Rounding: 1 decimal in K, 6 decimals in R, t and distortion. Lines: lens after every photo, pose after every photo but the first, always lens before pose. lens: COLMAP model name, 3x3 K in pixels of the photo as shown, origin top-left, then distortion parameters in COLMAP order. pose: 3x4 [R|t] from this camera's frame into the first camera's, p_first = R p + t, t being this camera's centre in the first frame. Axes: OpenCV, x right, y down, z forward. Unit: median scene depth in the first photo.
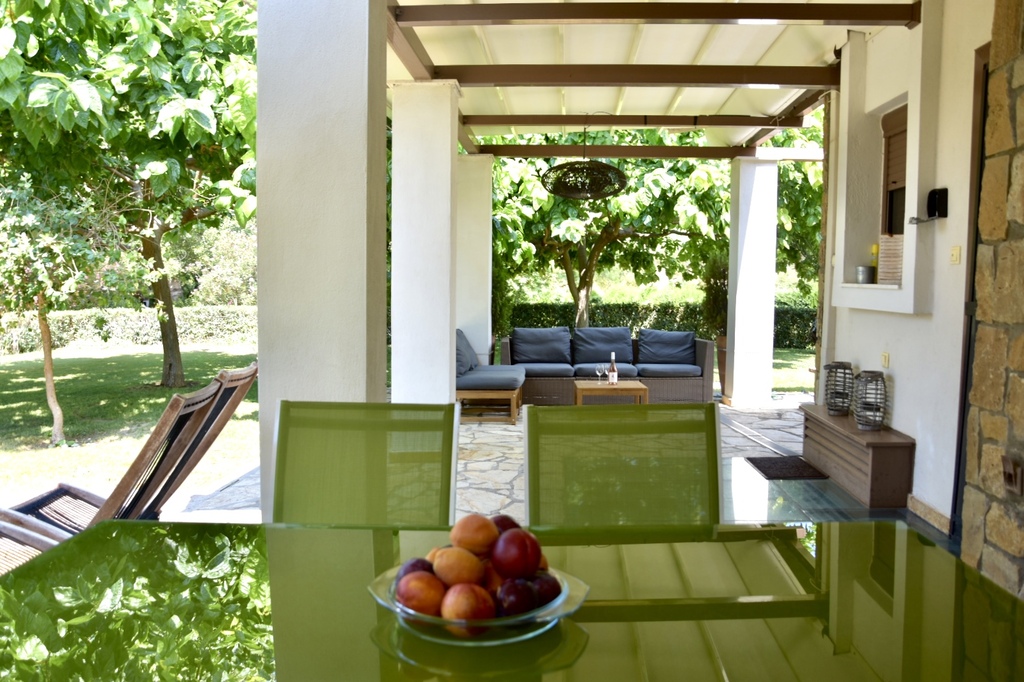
lens RADIAL K [[839.8, 0, 511.6], [0, 839.8, 354.6], [0, 0, 1]] dist [-0.152411, 0.128380]
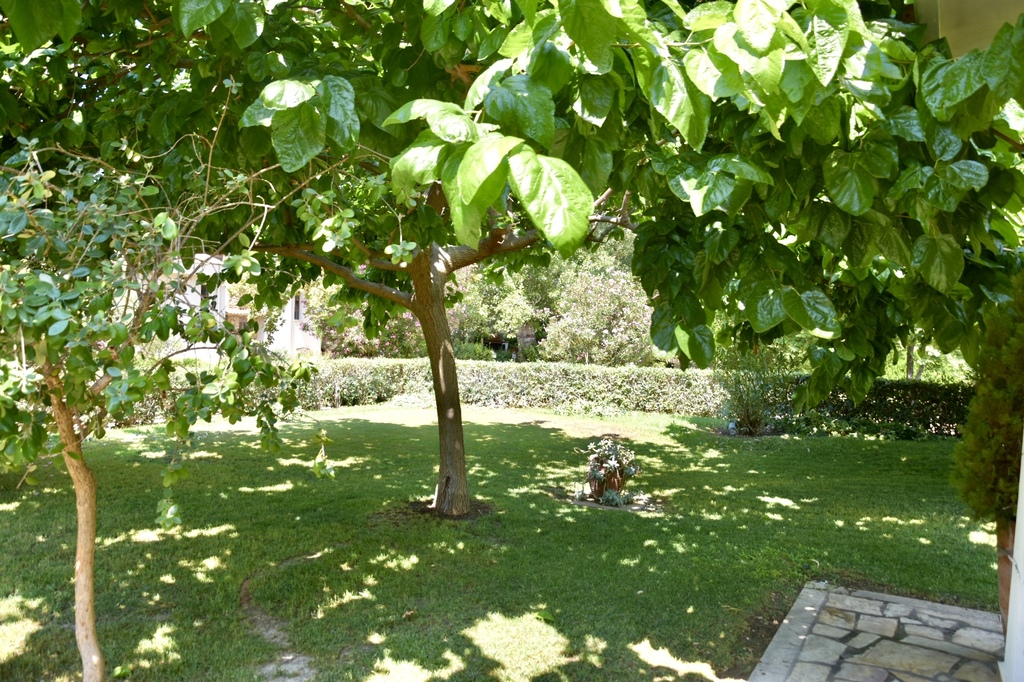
lens RADIAL K [[827.4, 0, 509.8], [0, 827.4, 353.0], [0, 0, 1]] dist [-0.154463, 0.126814]
pose [[0.907063, 0.044878, -0.418595, -0.110737], [-0.067850, 0.996887, -0.040148, -0.061748], [0.415491, 0.064818, 0.907285, 0.435540]]
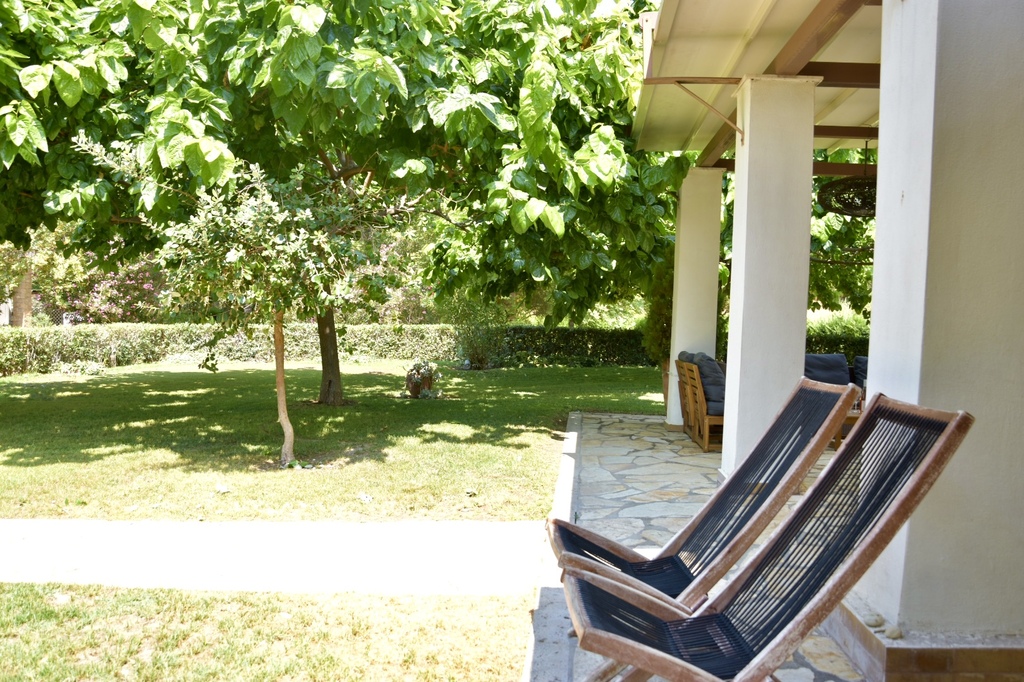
lens RADIAL K [[827.4, 0, 509.8], [0, 827.4, 353.0], [0, 0, 1]] dist [-0.154463, 0.126814]
pose [[0.999389, 0.025731, -0.023640, -0.185479], [-0.026539, 0.999051, -0.034526, 0.006808], [0.022729, 0.035132, 0.999124, 0.054491]]
